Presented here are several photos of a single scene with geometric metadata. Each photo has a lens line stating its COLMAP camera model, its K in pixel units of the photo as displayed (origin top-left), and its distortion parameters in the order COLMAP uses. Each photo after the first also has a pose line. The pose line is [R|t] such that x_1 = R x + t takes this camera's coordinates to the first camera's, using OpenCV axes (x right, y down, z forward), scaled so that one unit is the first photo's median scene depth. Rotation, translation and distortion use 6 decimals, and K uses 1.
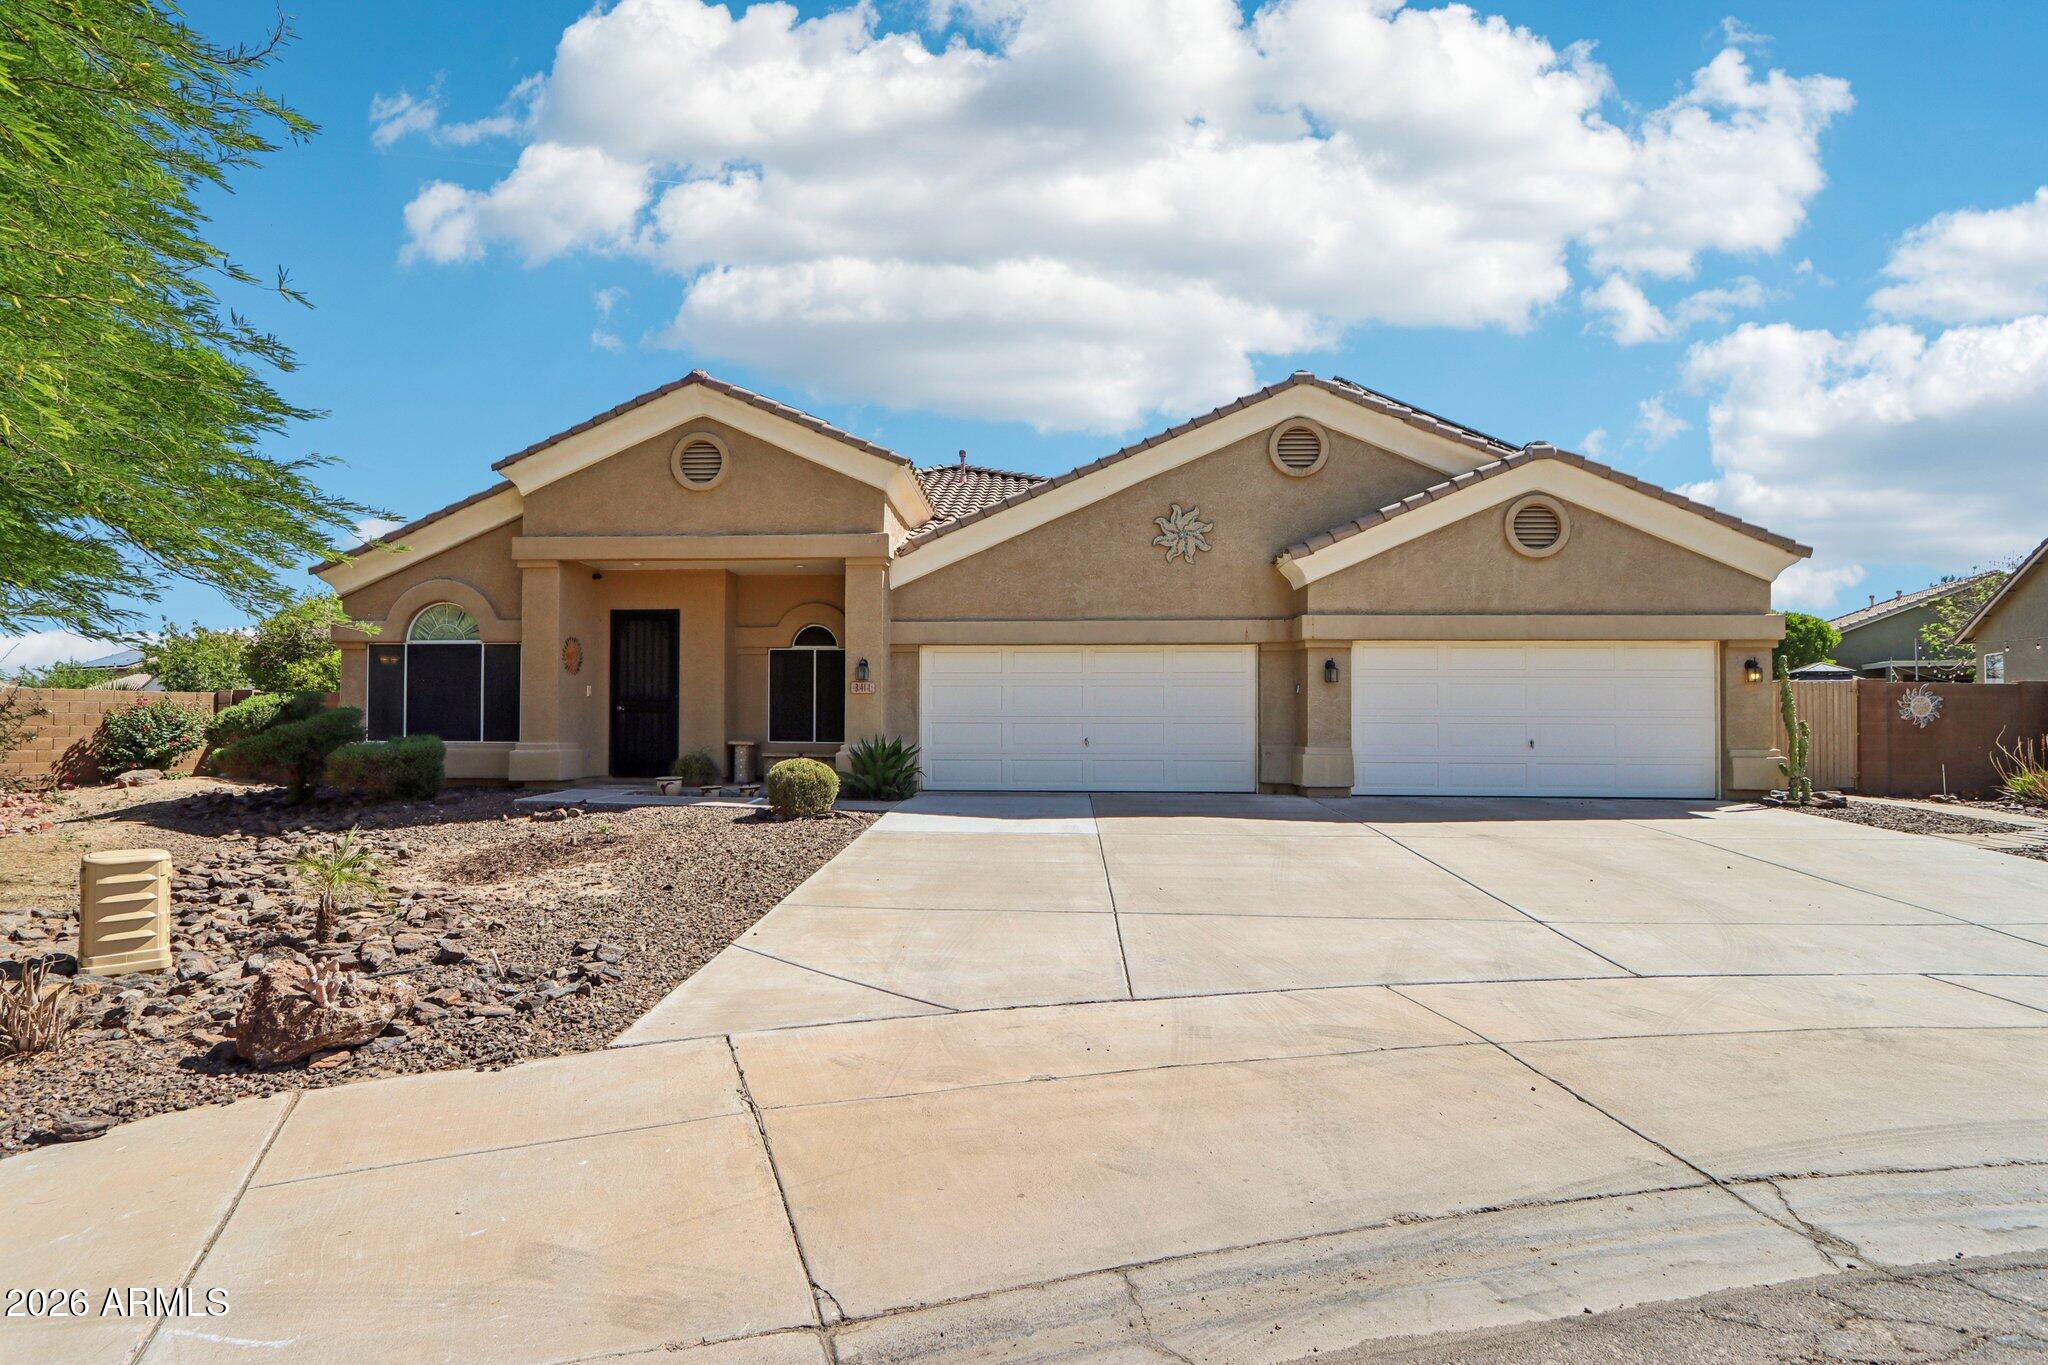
lens RADIAL K [[958.9, 0, 1003.6], [0, 958.9, 686.2], [0, 0, 1]] dist [-0.006776, -0.000336]
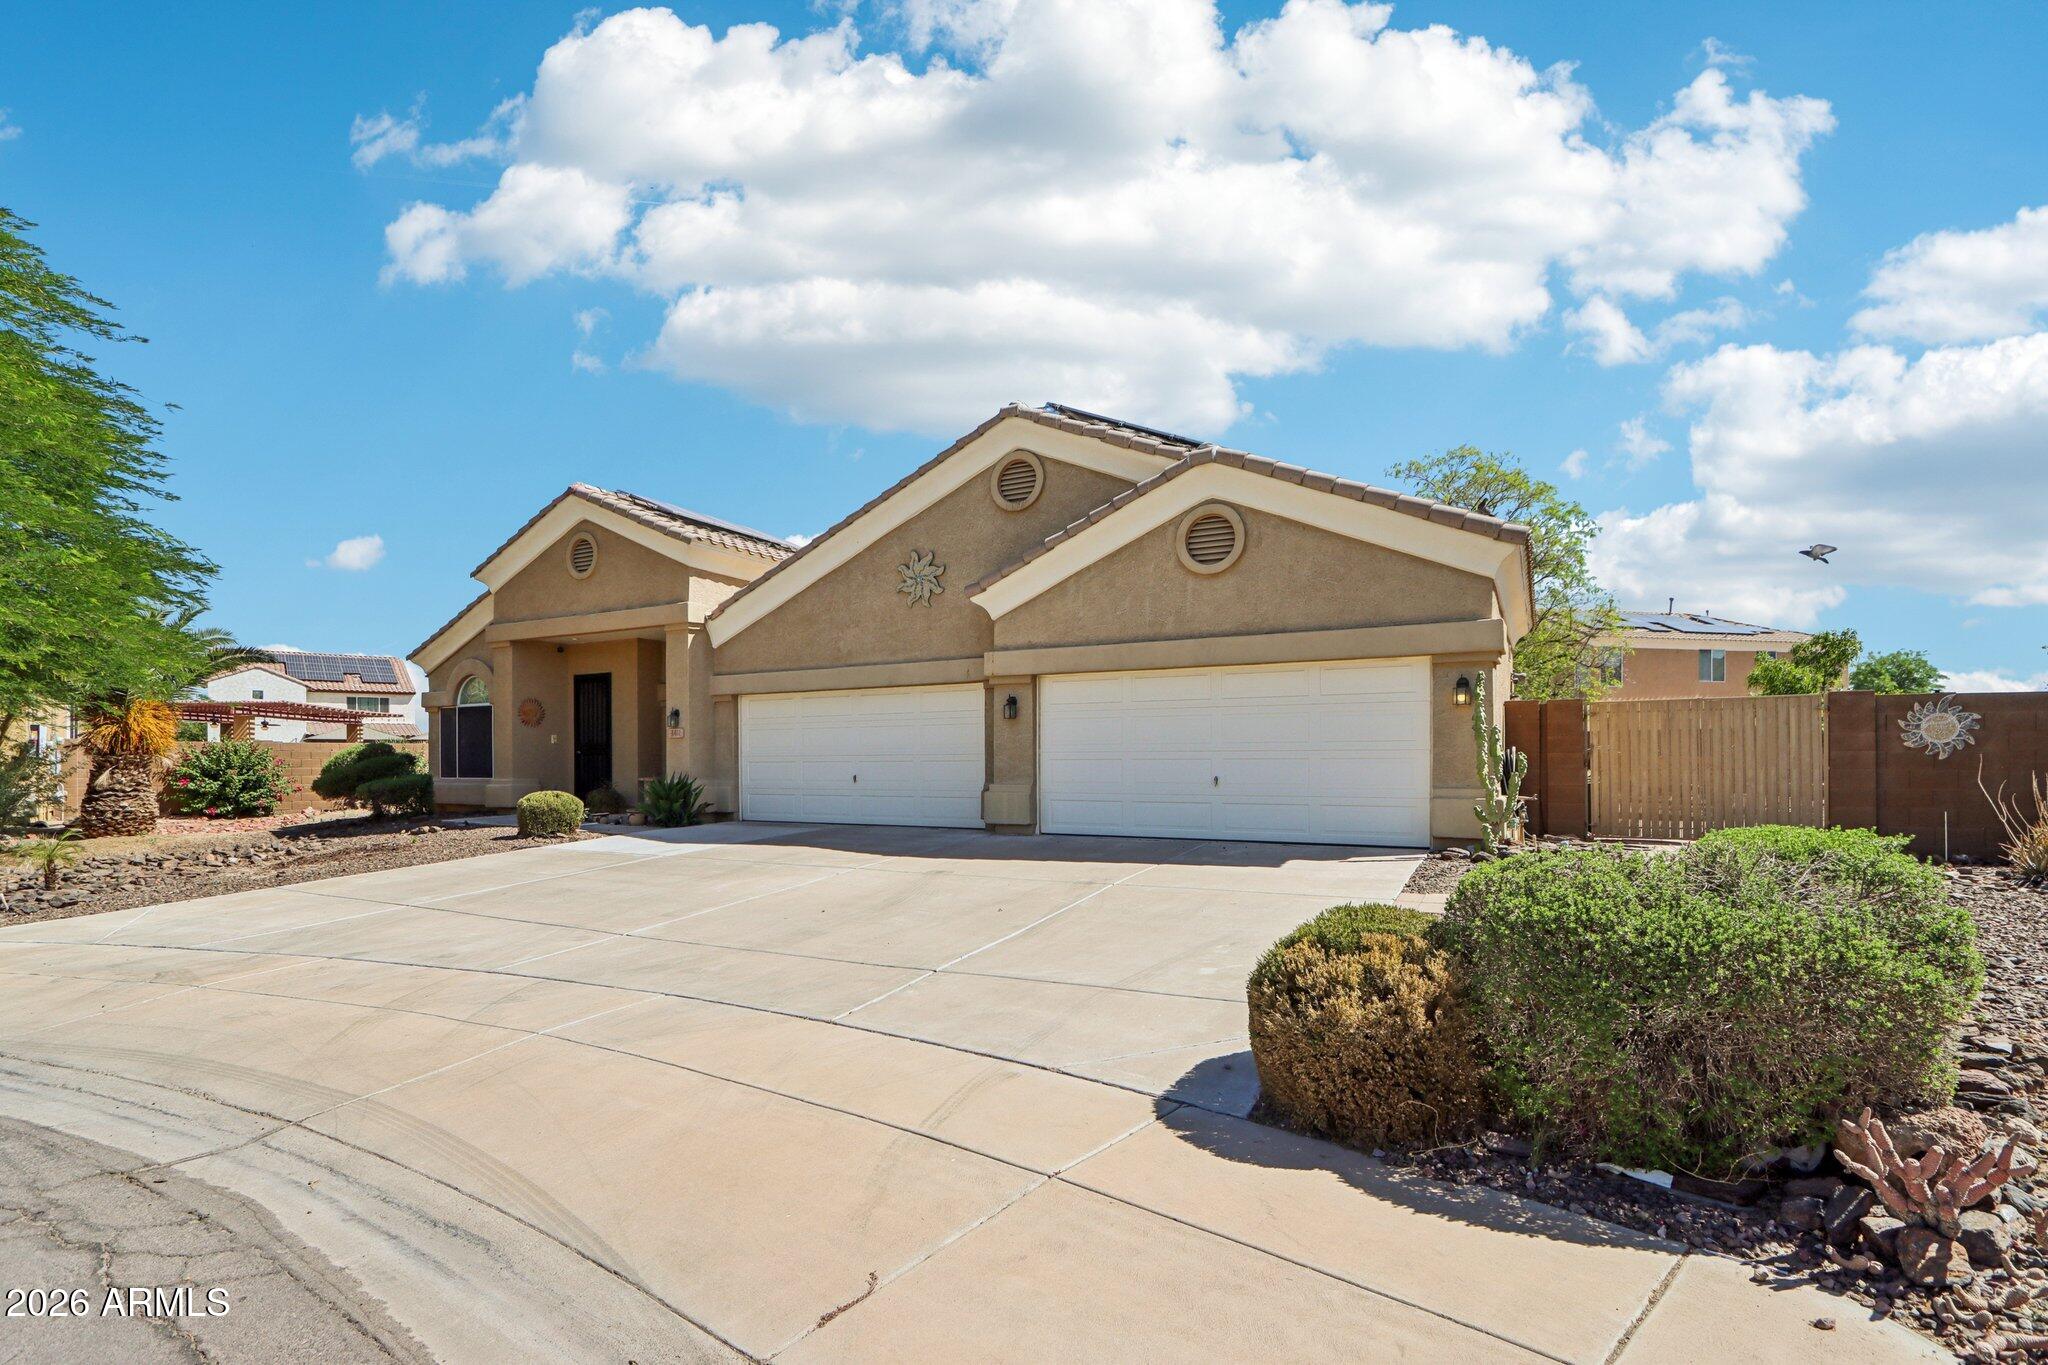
lens RADIAL K [[1000.2, 0, 985.3], [0, 1000.2, 742.3], [0, 0, 1]] dist [-0.003698, -0.000859]
pose [[0.892189, -0.015534, -0.451394, 0.751987], [0.024653, 0.999593, 0.014328, 0.004907], [0.450988, -0.023912, 0.892210, 0.058600]]
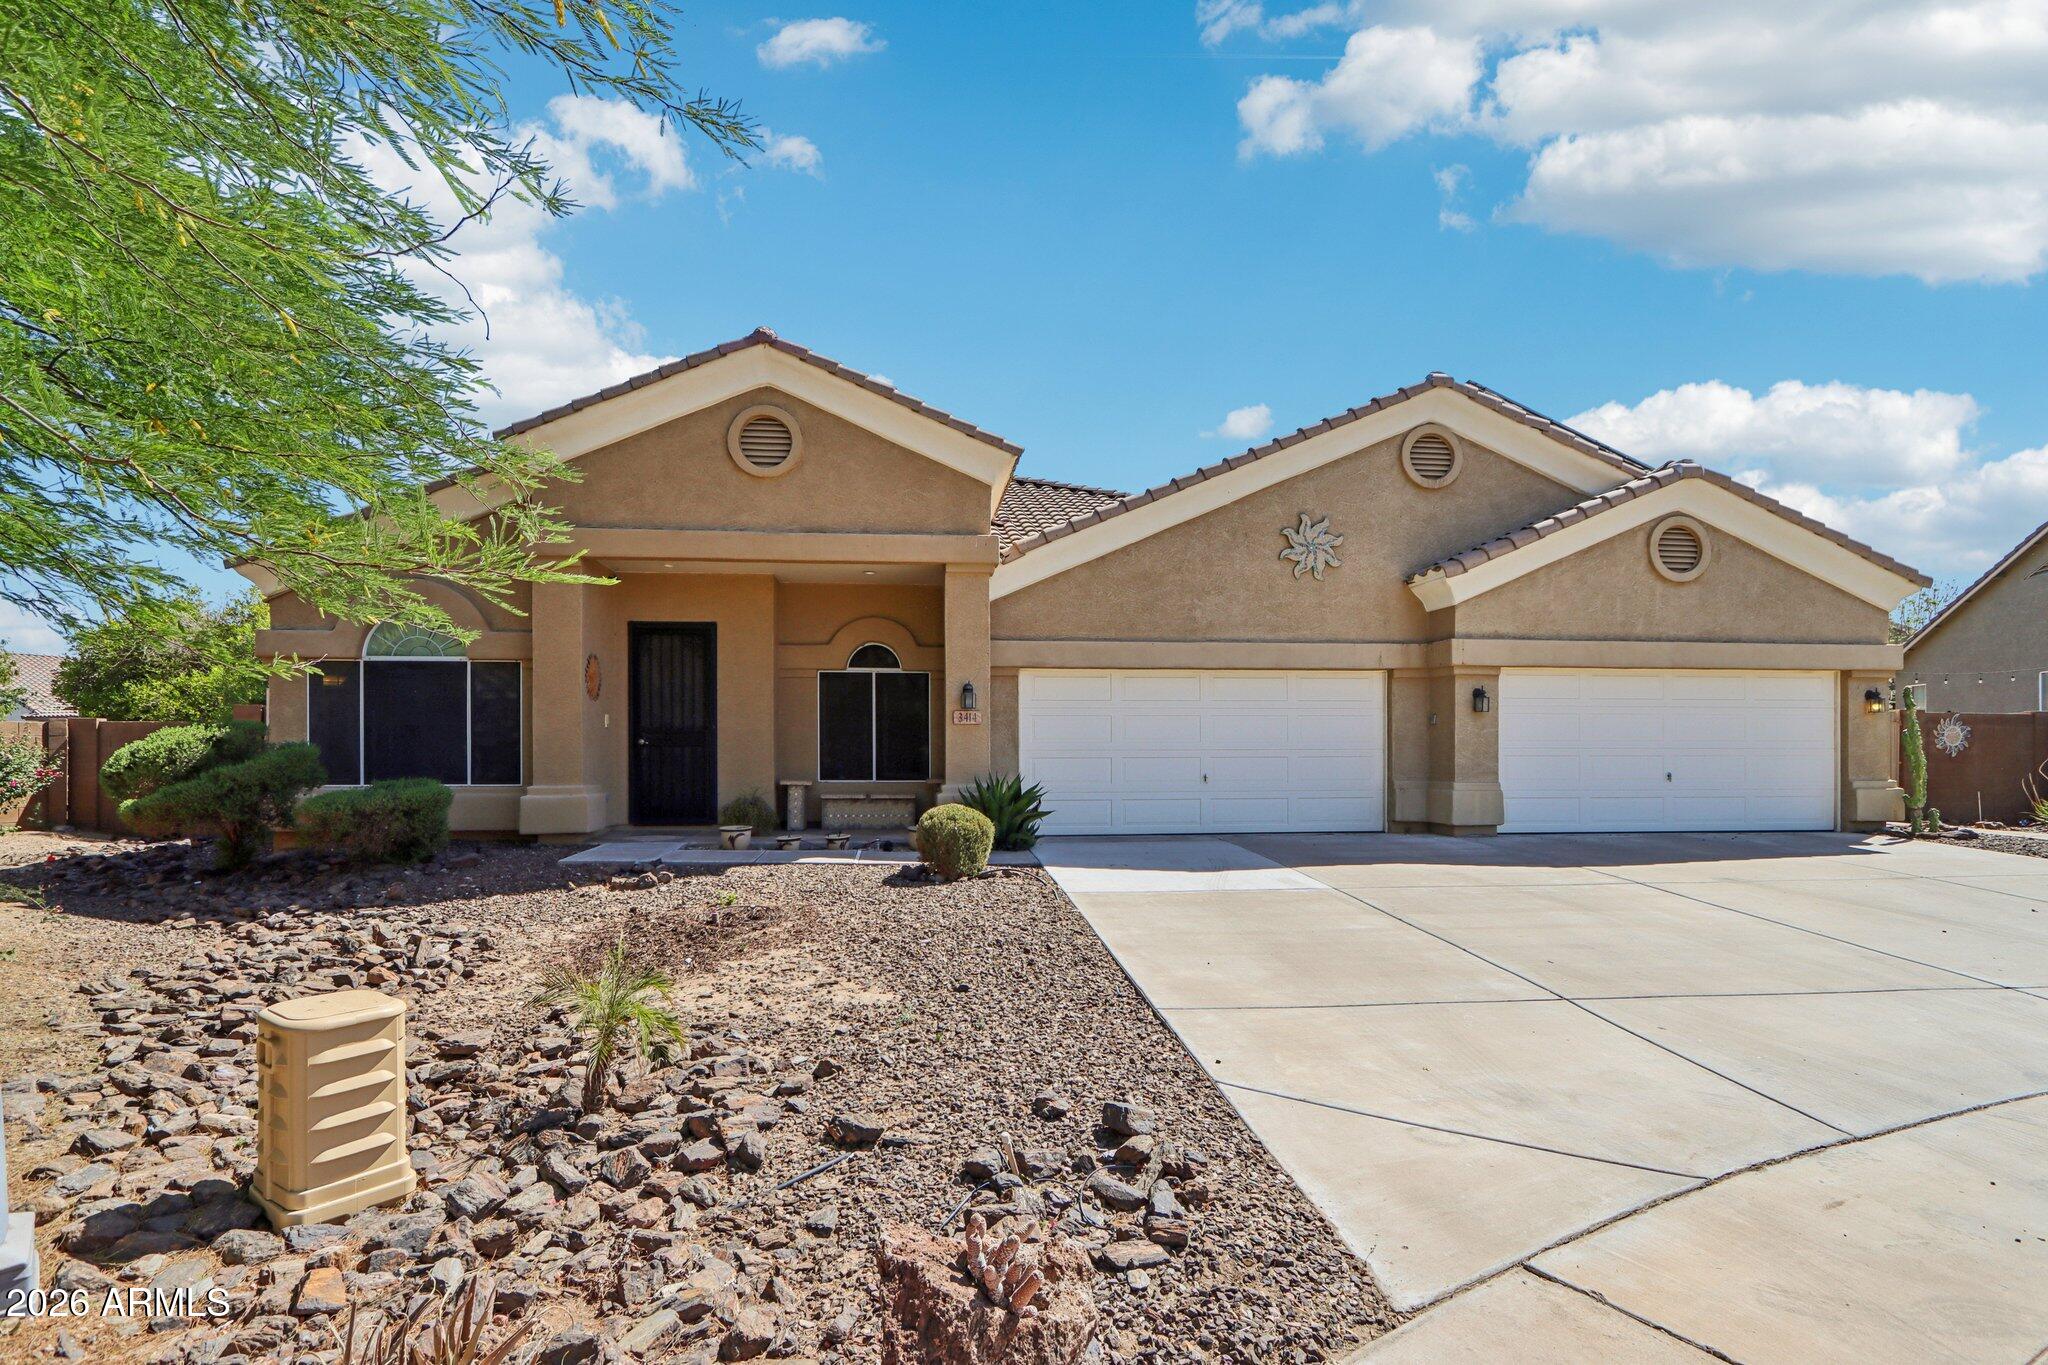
lens RADIAL K [[975.0, 0, 1013.2], [0, 975.0, 735.4], [0, 0, 1]] dist [-0.005188, -0.001253]
pose [[0.986972, -0.002262, 0.160875, -0.242786], [-0.001366, 0.999747, 0.022440, -0.001956], [-0.160885, -0.022367, 0.986720, 0.138586]]
